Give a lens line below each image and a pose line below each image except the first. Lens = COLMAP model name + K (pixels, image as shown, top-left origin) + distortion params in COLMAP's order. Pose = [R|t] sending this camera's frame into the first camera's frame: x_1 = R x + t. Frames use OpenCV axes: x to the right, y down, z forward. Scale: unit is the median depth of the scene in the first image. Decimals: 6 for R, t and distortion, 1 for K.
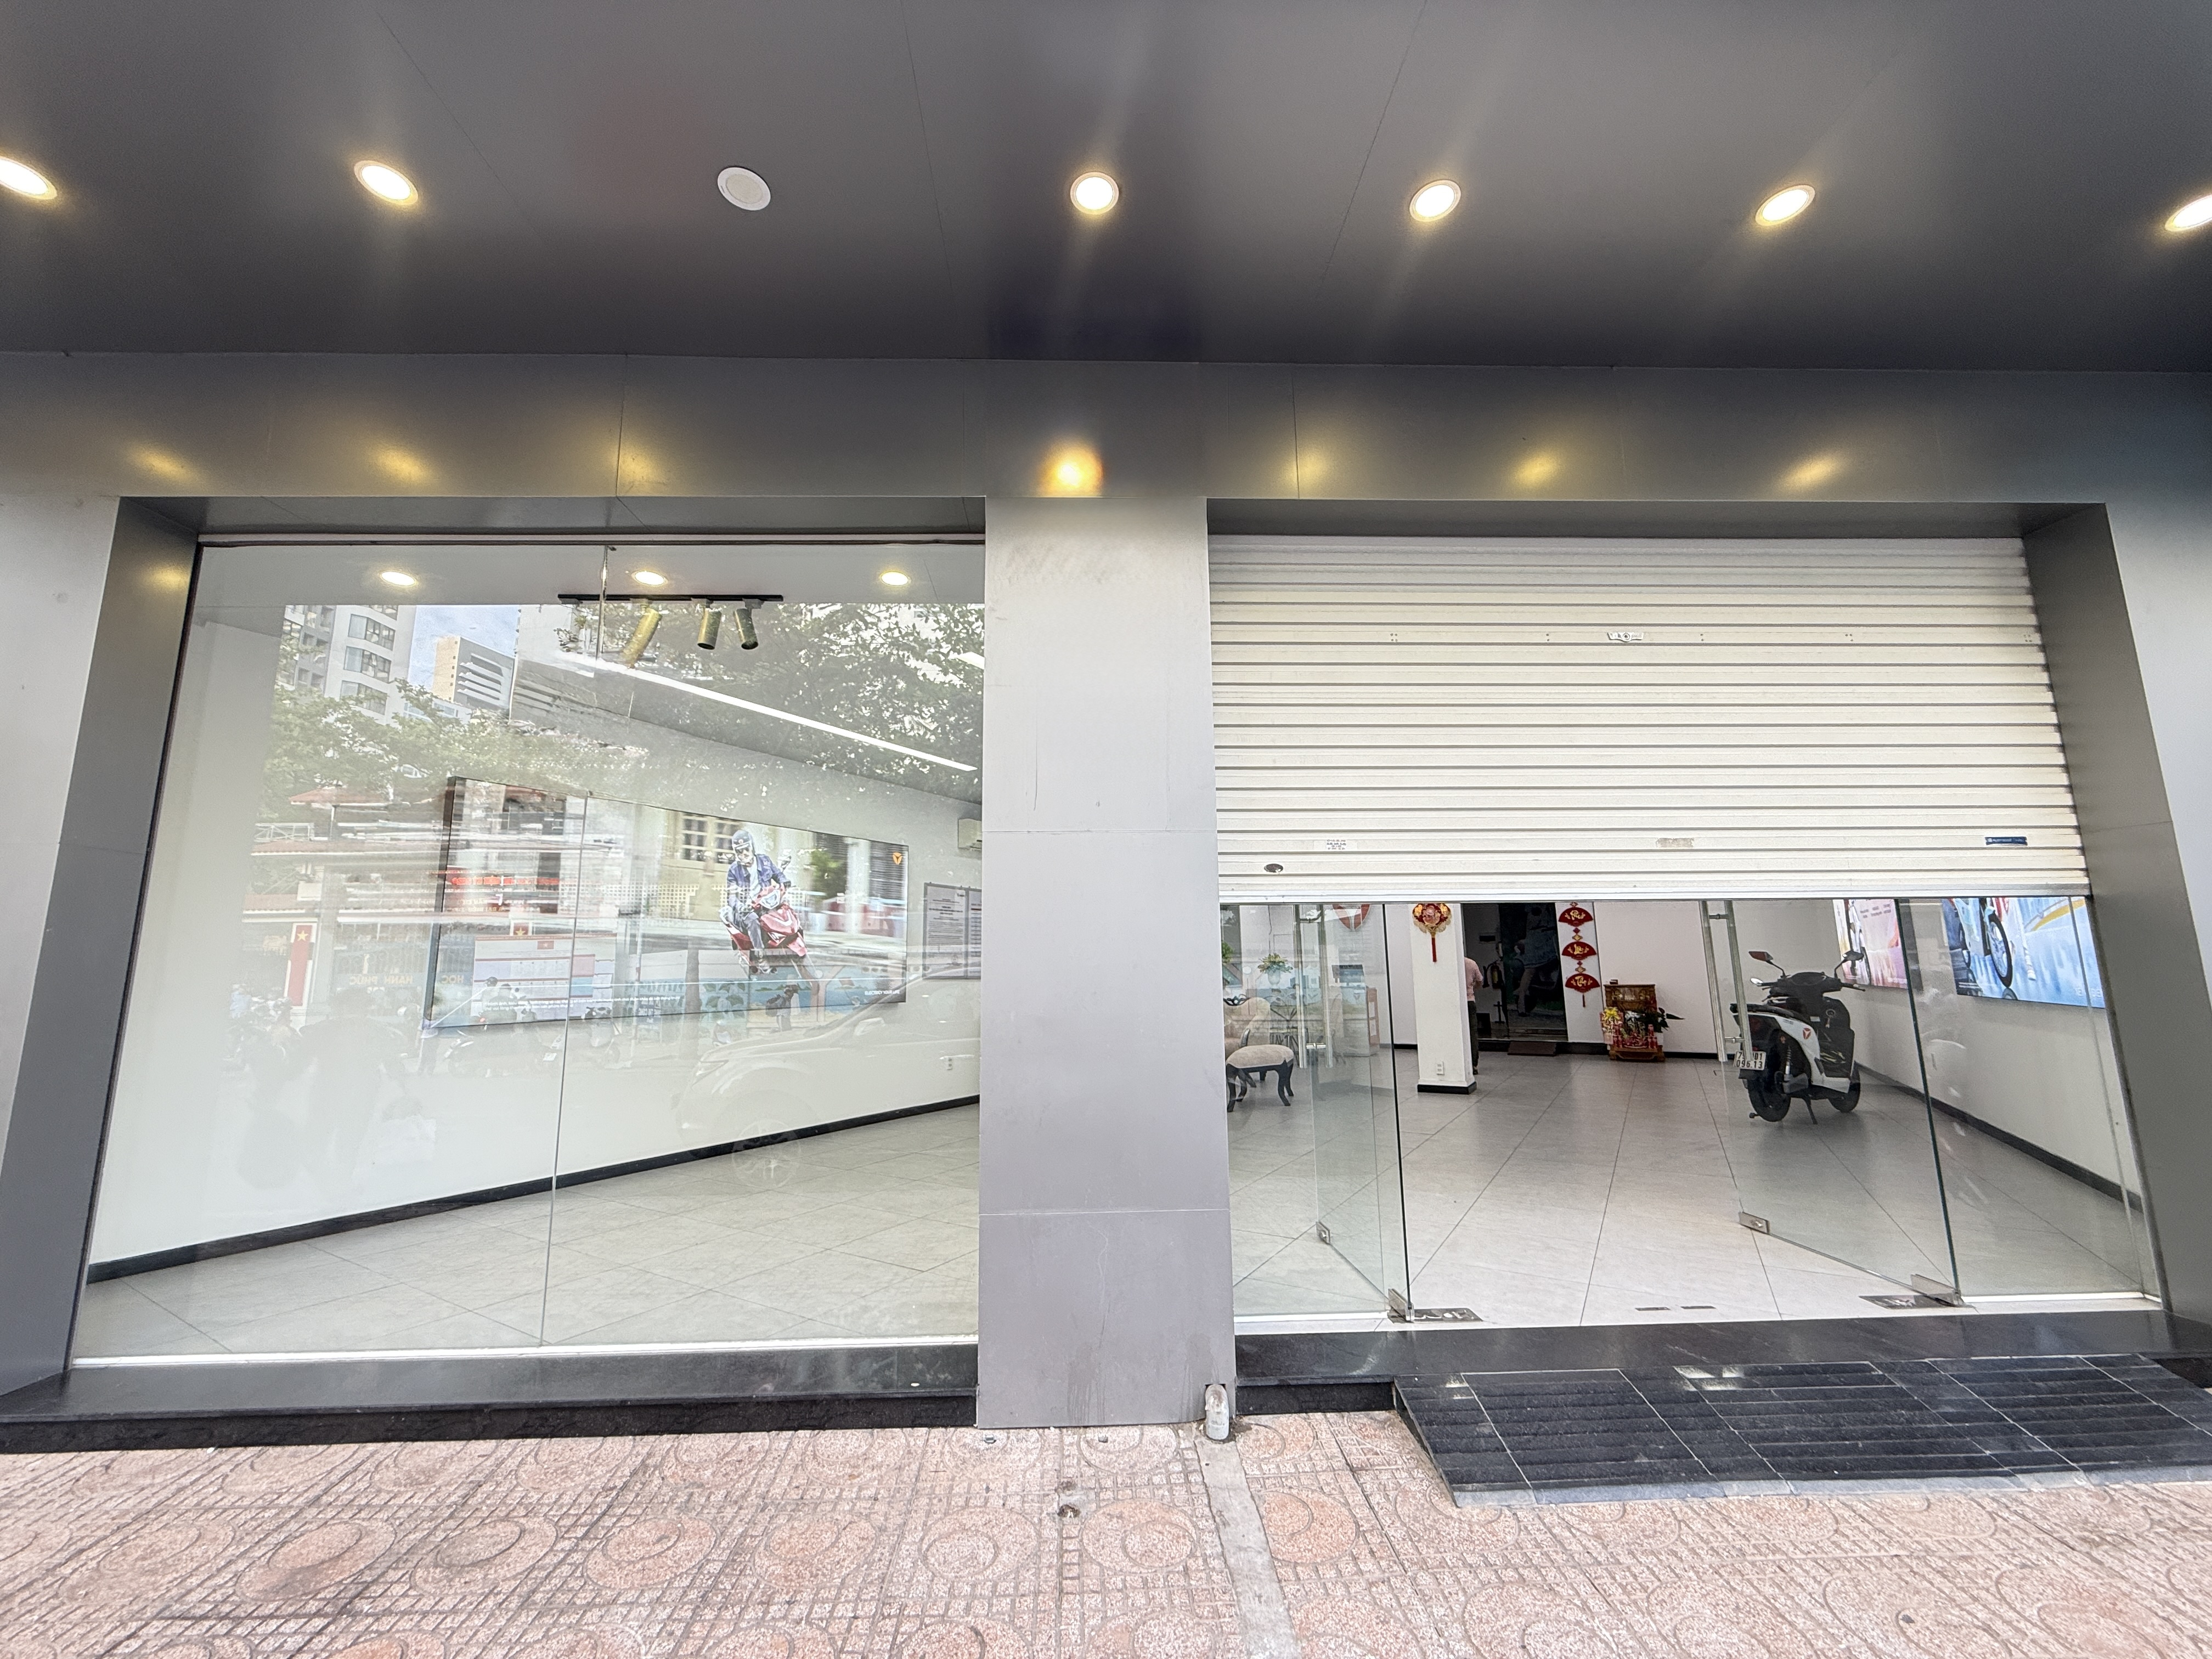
lens RADIAL K [[877.5, 0, 1106.1], [0, 877.5, 825.3], [0, 0, 1]] dist [0.000066, 0.000356]
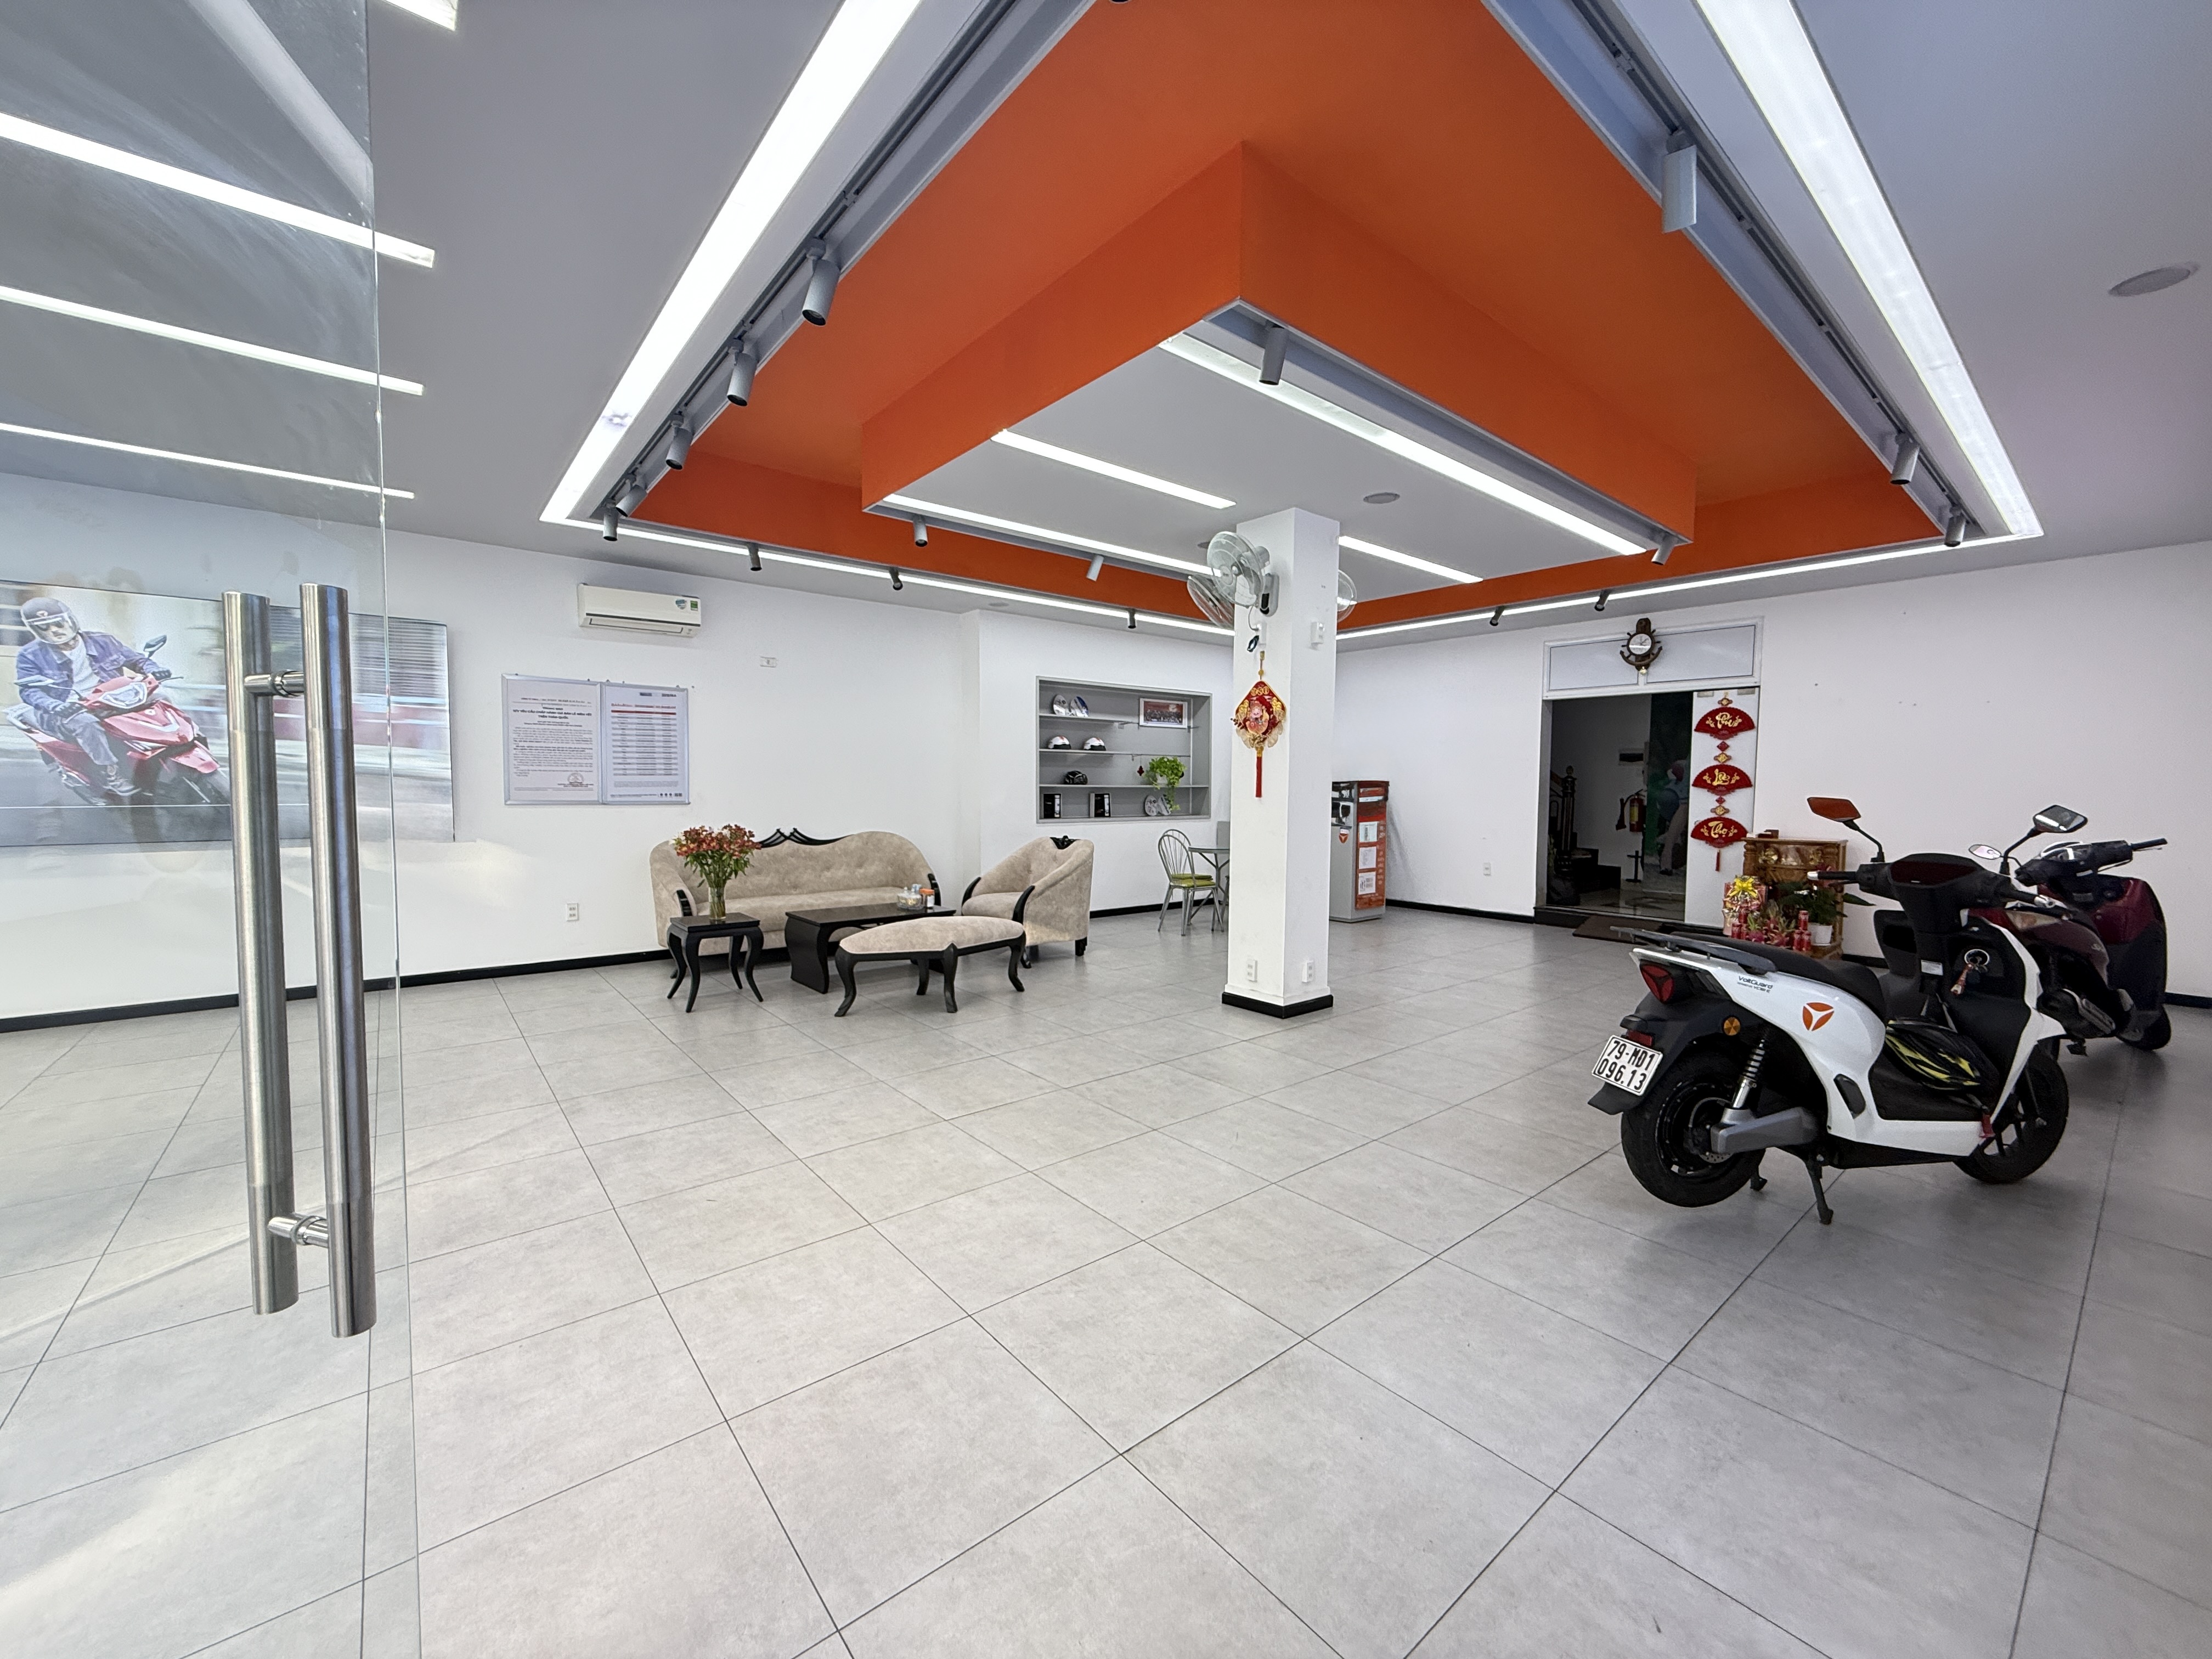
lens RADIAL K [[877.5, 0, 1108.9], [0, 877.5, 828.2], [0, 0, 1]] dist [0.000066, 0.000356]
pose [[0.945561, 0.037214, -0.323311, 0.621155], [0.033202, 0.977226, 0.209586, 0.065101], [0.323748, -0.208911, 0.922791, 0.556053]]
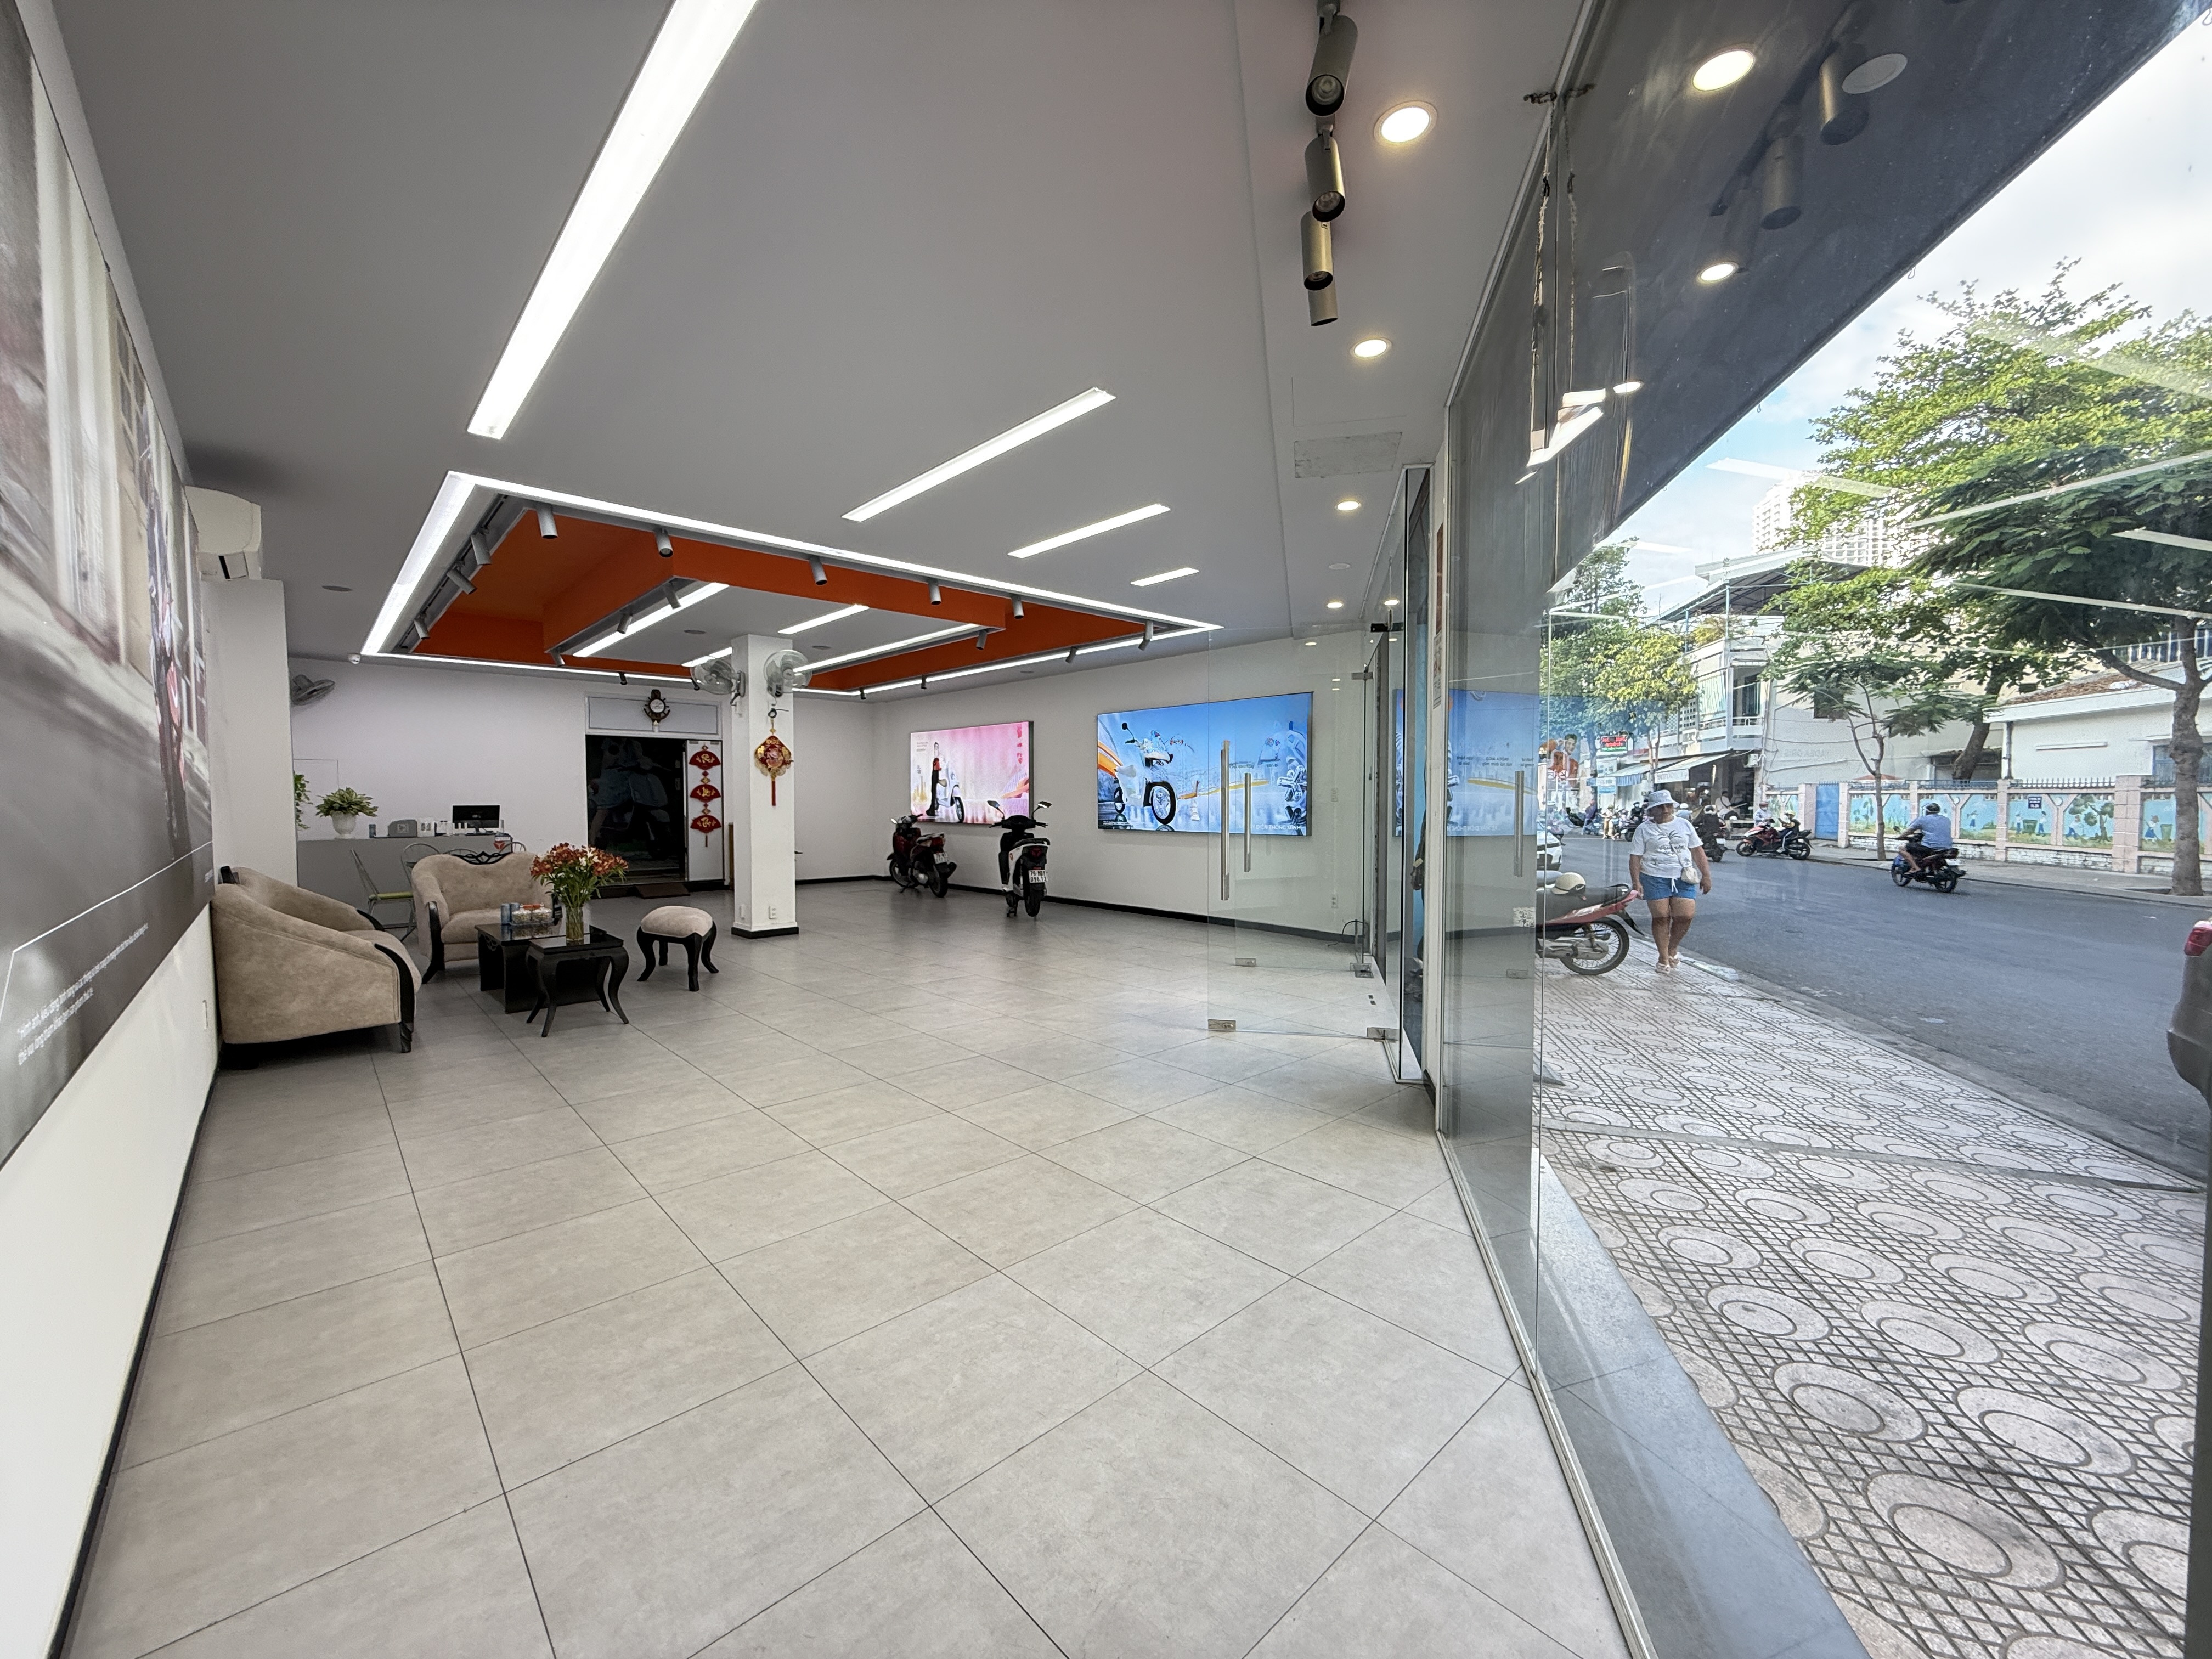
lens RADIAL K [[877.5, 0, 1095.4], [0, 877.5, 832.9], [0, 0, 1]] dist [0.000066, 0.000356]
pose [[0.267399, -0.025424, 0.963250, -0.610209], [-0.160758, 0.984465, 0.070611, 0.078640], [-0.950081, -0.173731, 0.259158, 0.537463]]
